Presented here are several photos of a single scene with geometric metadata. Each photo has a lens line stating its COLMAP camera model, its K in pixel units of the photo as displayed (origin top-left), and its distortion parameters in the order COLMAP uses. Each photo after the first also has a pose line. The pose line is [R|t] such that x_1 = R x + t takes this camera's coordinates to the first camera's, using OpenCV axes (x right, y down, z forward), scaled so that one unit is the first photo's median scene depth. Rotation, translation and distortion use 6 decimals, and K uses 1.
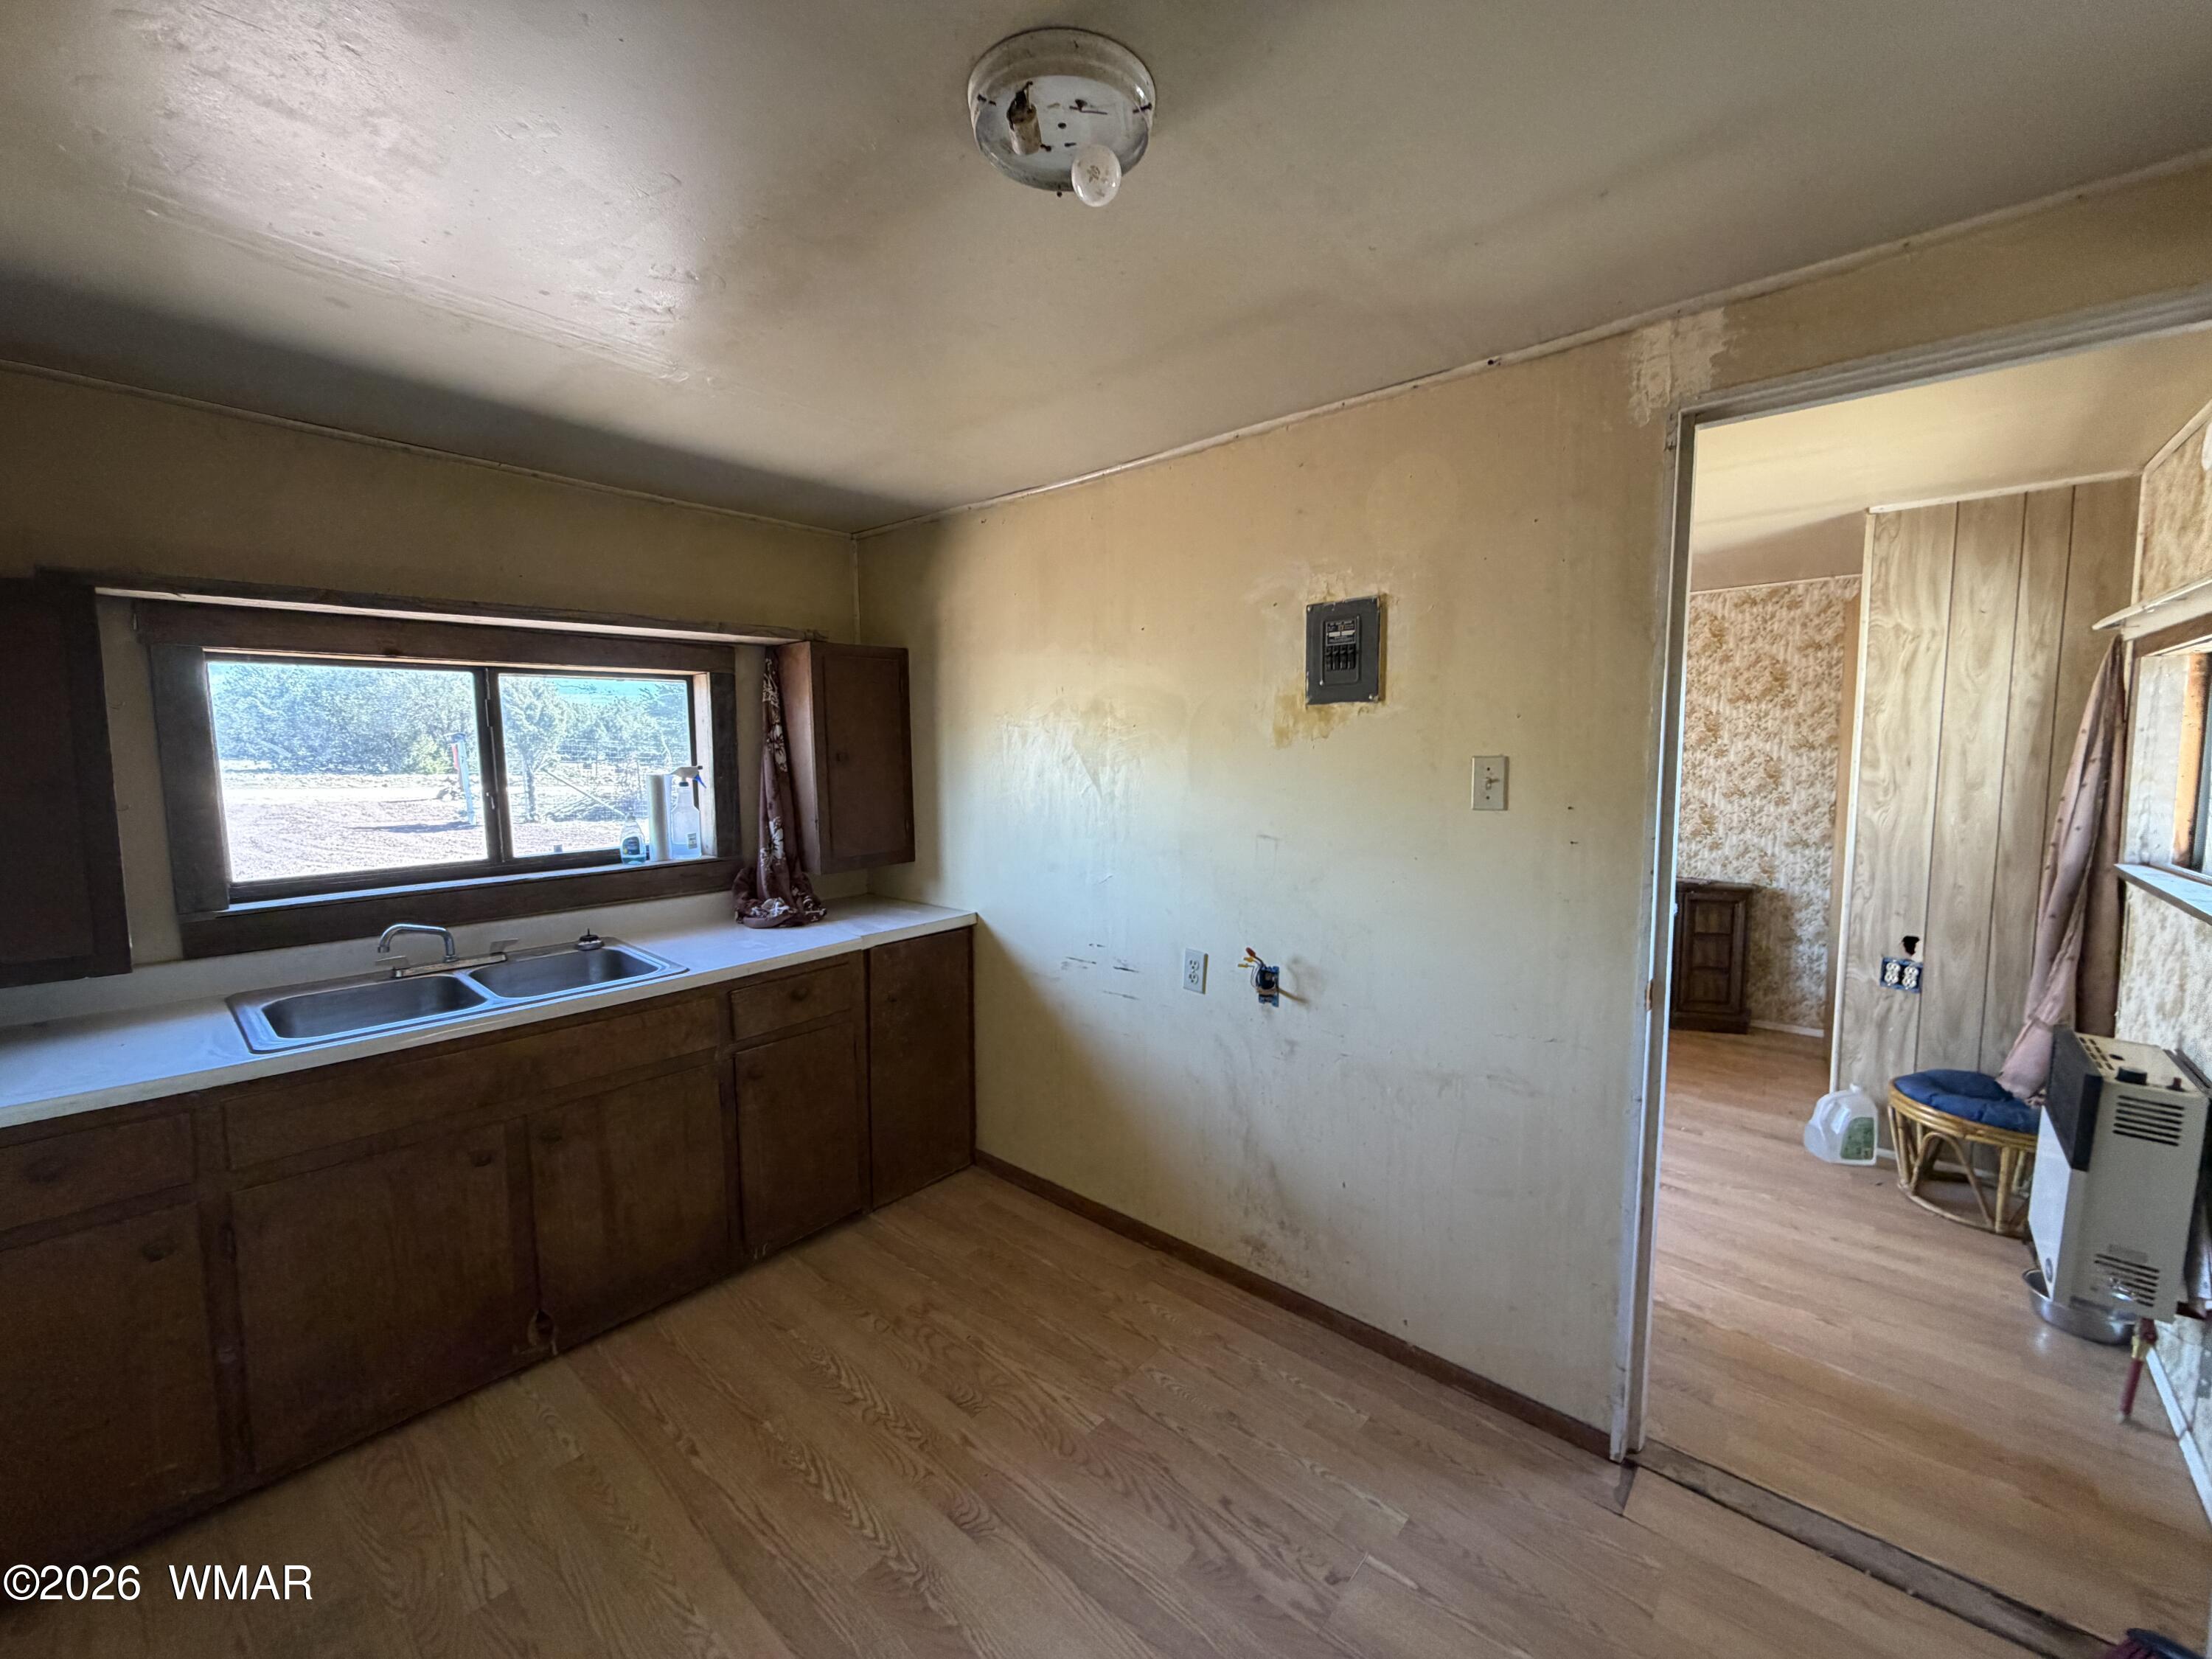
lens RADIAL K [[882.0, 0, 1099.4], [0, 882.0, 827.8], [0, 0, 1]] dist [0.000313, 0.000229]
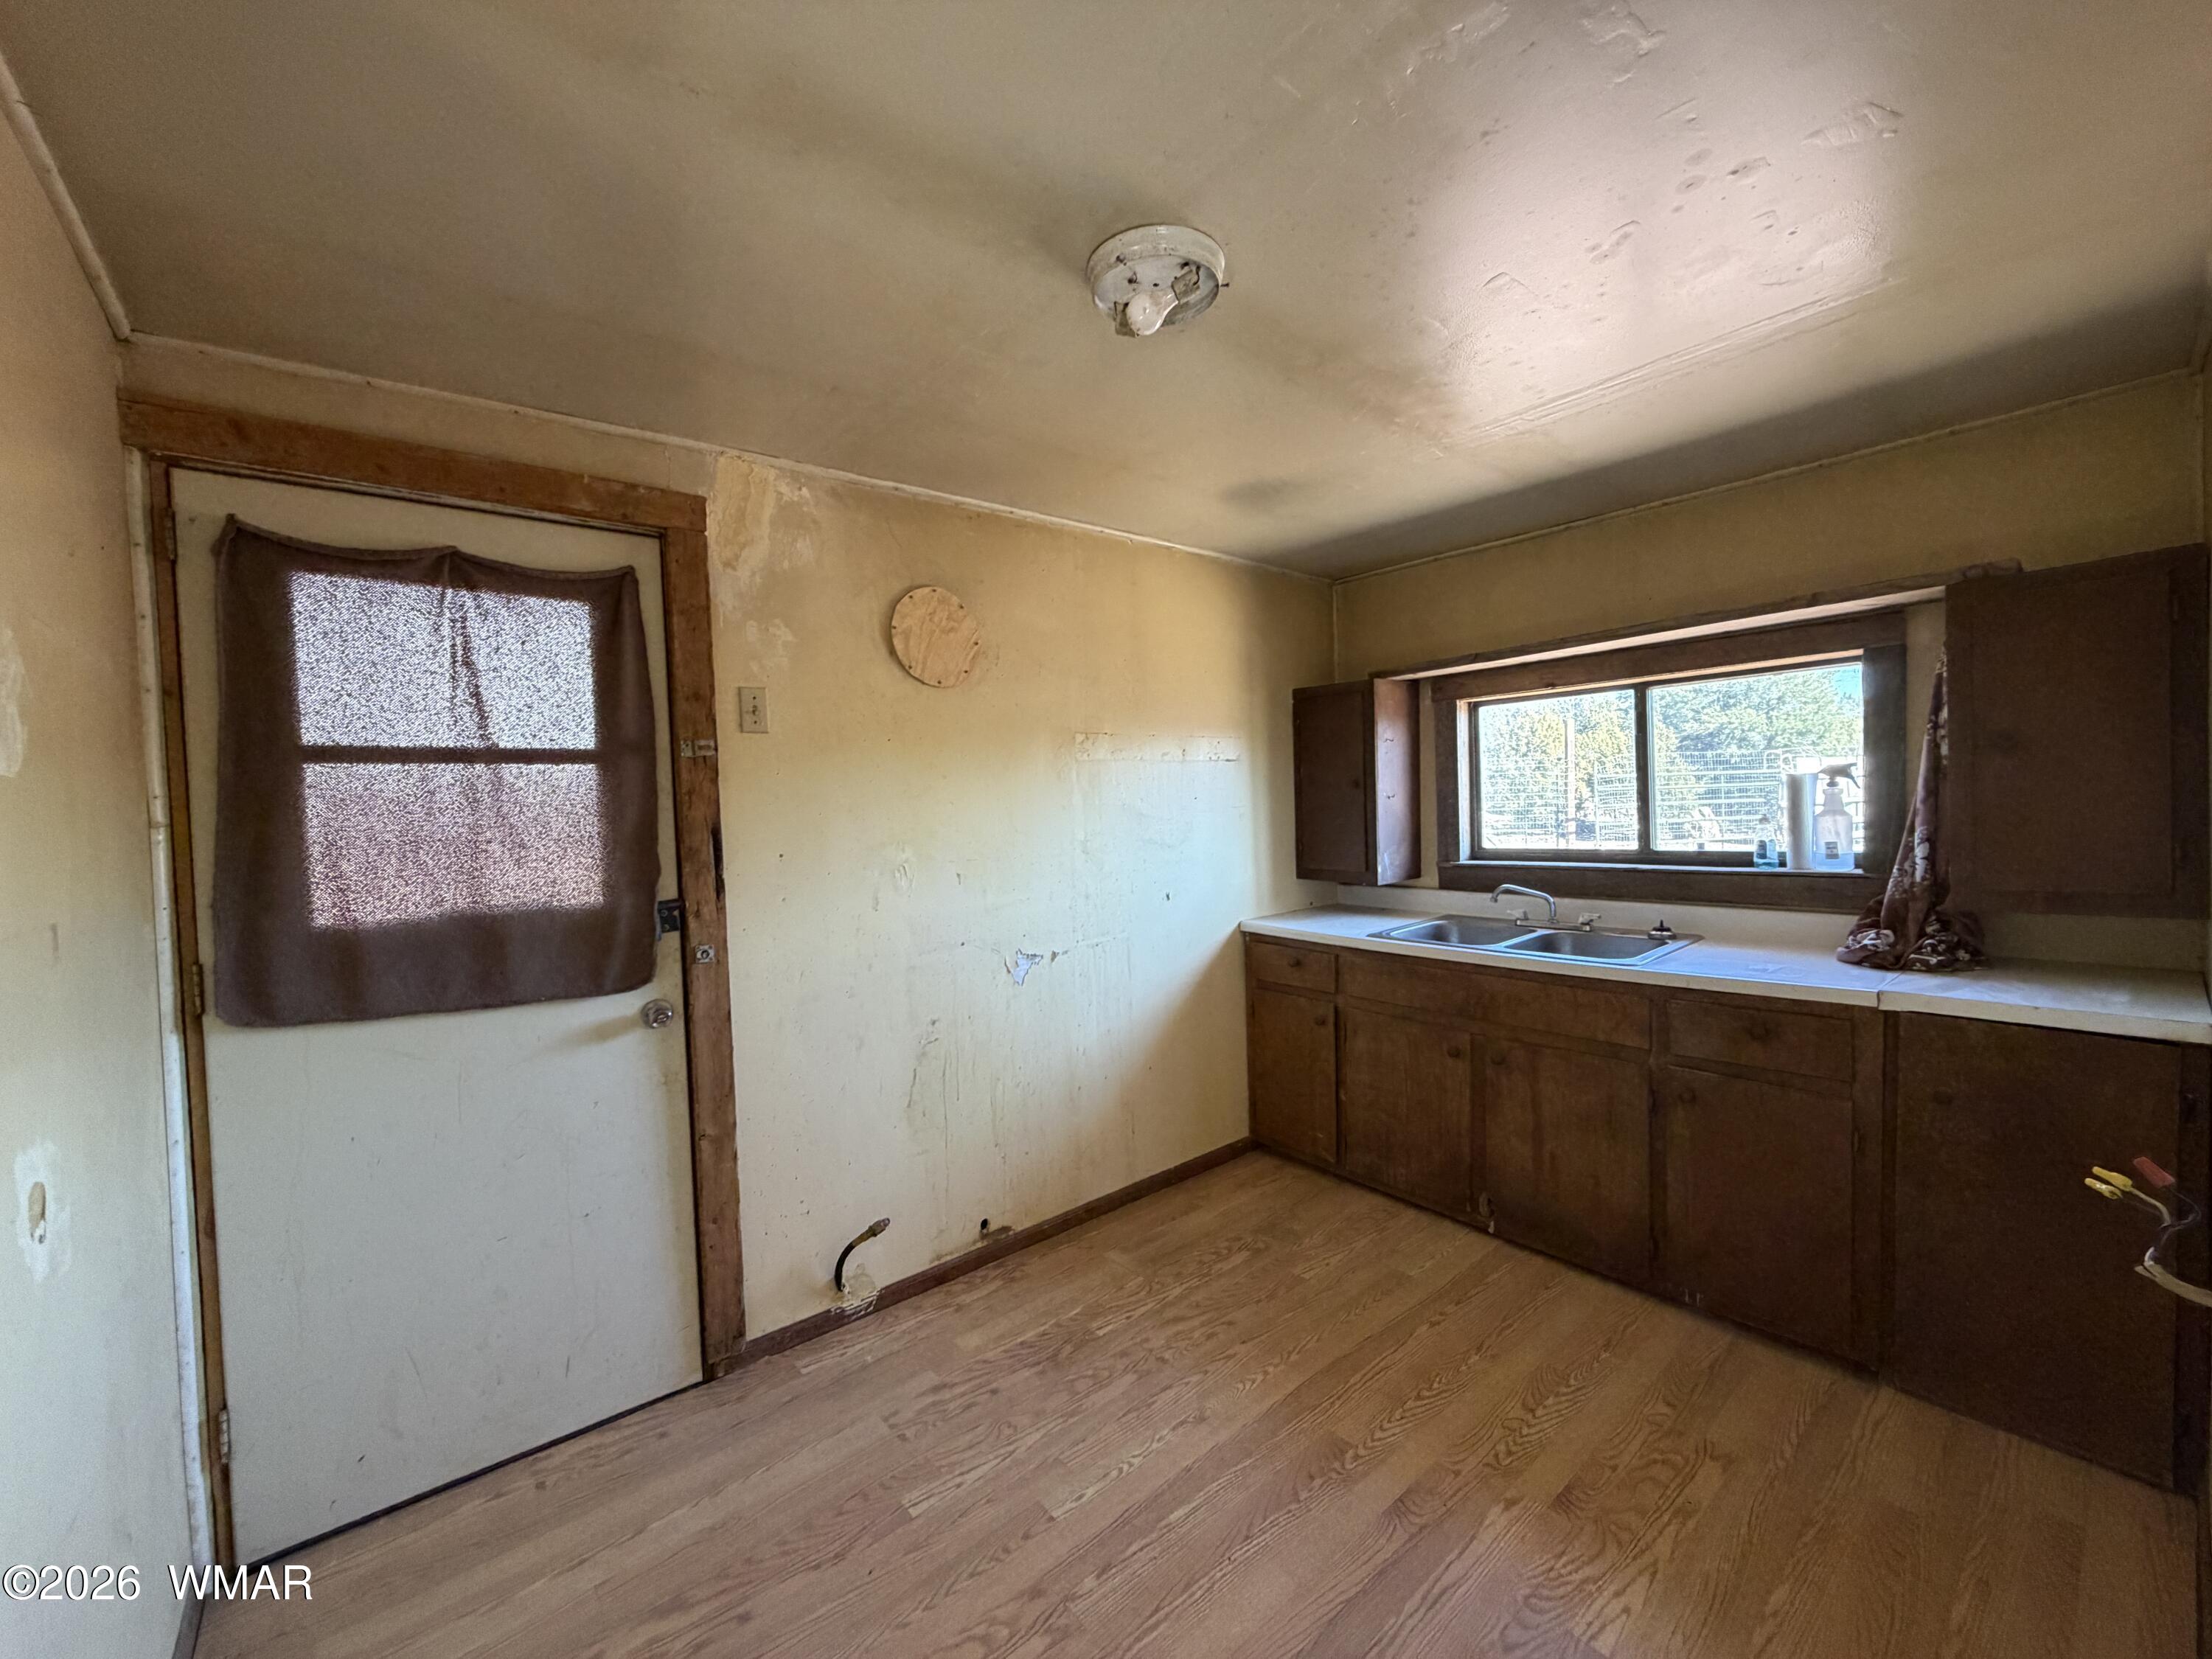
lens RADIAL K [[882.0, 0, 1107.9], [0, 882.0, 831.4], [0, 0, 1]] dist [0.000313, 0.000229]
pose [[-0.158911, 0.040419, -0.986465, 0.663874], [-0.055139, 0.997239, 0.049743, -0.009122], [0.985752, 0.062298, -0.156244, 0.592169]]
